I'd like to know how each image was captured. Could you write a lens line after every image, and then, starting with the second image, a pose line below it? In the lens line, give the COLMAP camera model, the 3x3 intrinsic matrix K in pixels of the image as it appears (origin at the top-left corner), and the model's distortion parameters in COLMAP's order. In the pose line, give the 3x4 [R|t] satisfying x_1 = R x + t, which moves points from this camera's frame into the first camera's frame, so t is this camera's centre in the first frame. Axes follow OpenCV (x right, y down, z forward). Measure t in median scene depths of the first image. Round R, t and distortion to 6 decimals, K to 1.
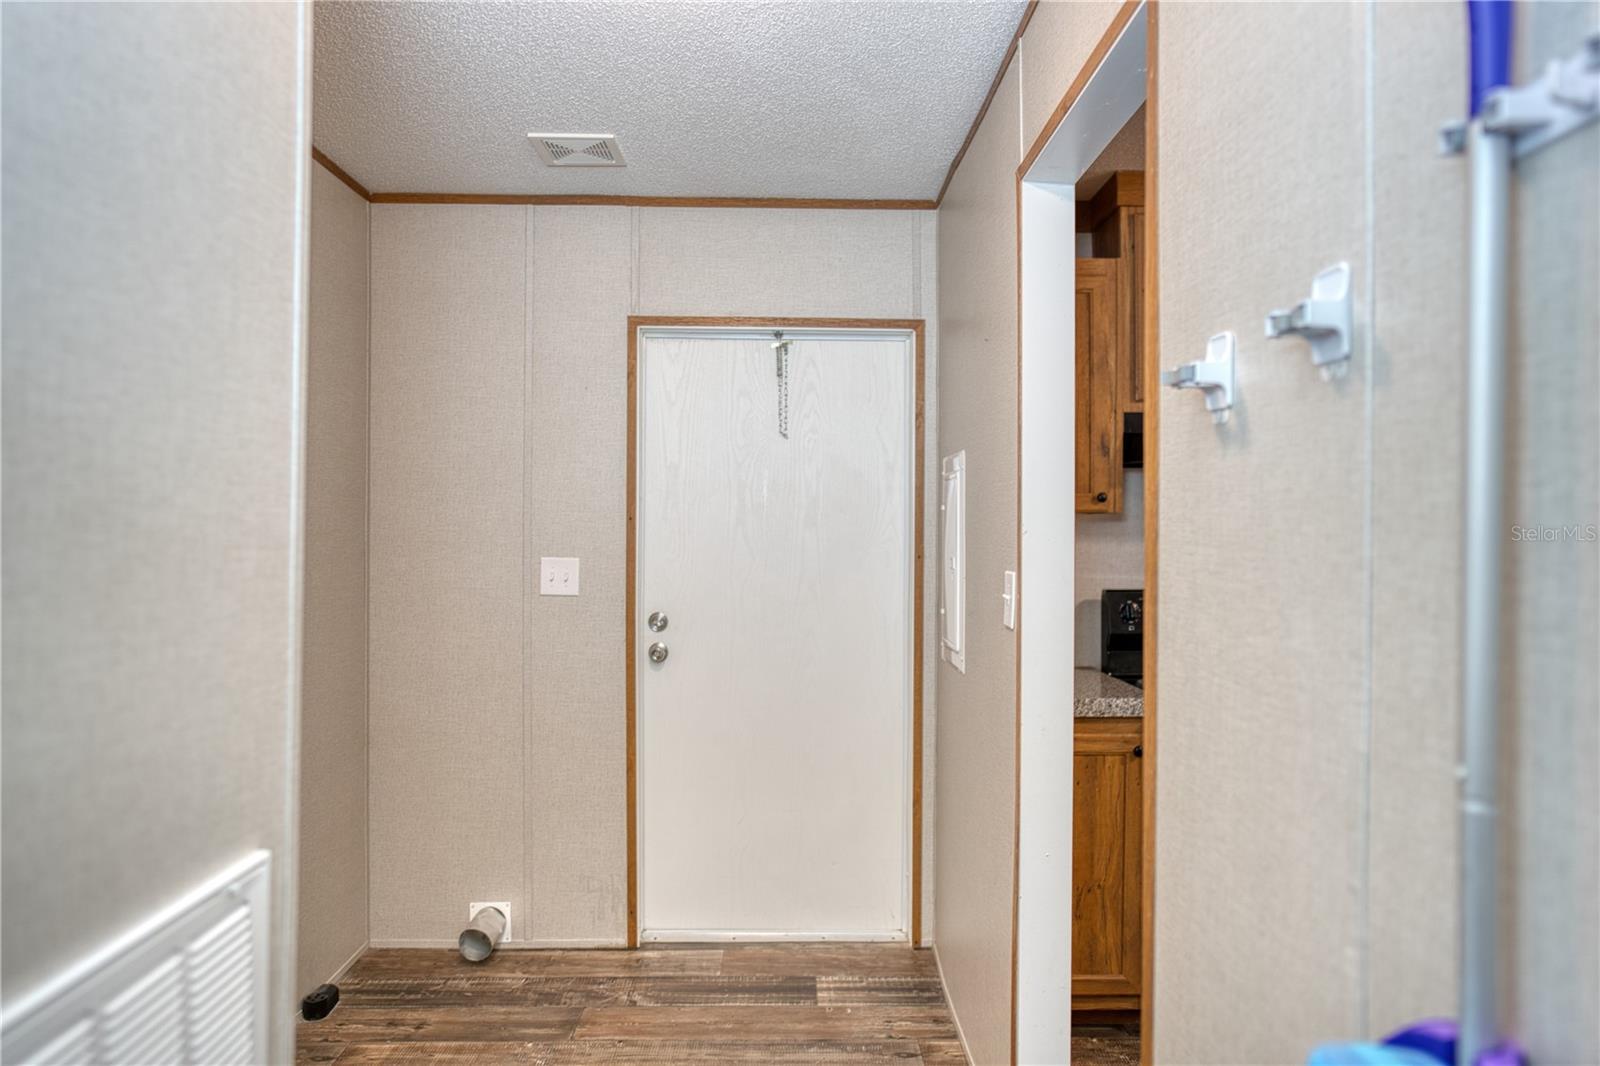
lens RADIAL K [[1058.5, 0, 800.0], [0, 1058.5, 533.0], [0, 0, 1]] dist [0.001964, 0.004851]
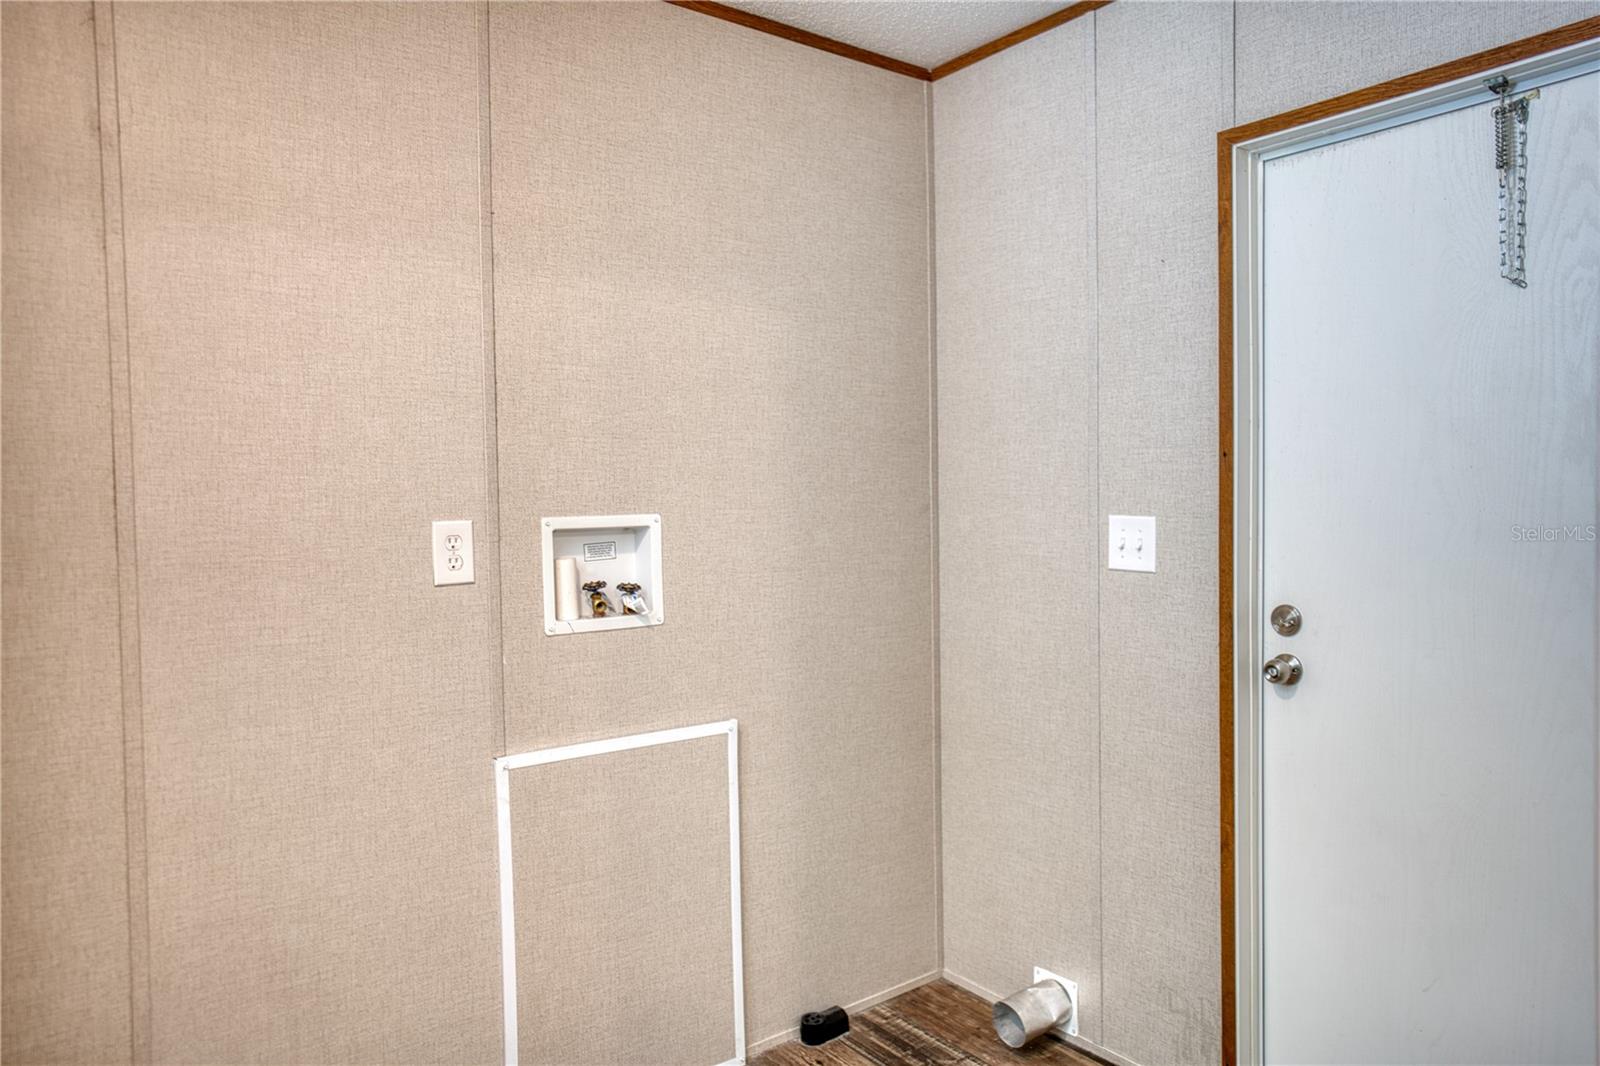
lens RADIAL K [[1072.0, 0, 759.7], [0, 1072.0, 533.5], [0, 0, 1]] dist [-0.008198, 0.020570]
pose [[0.602781, 0.017992, -0.797704, 0.183112], [0.010365, 0.999485, 0.030376, 0.011027], [0.797840, -0.026578, 0.602284, 0.386775]]
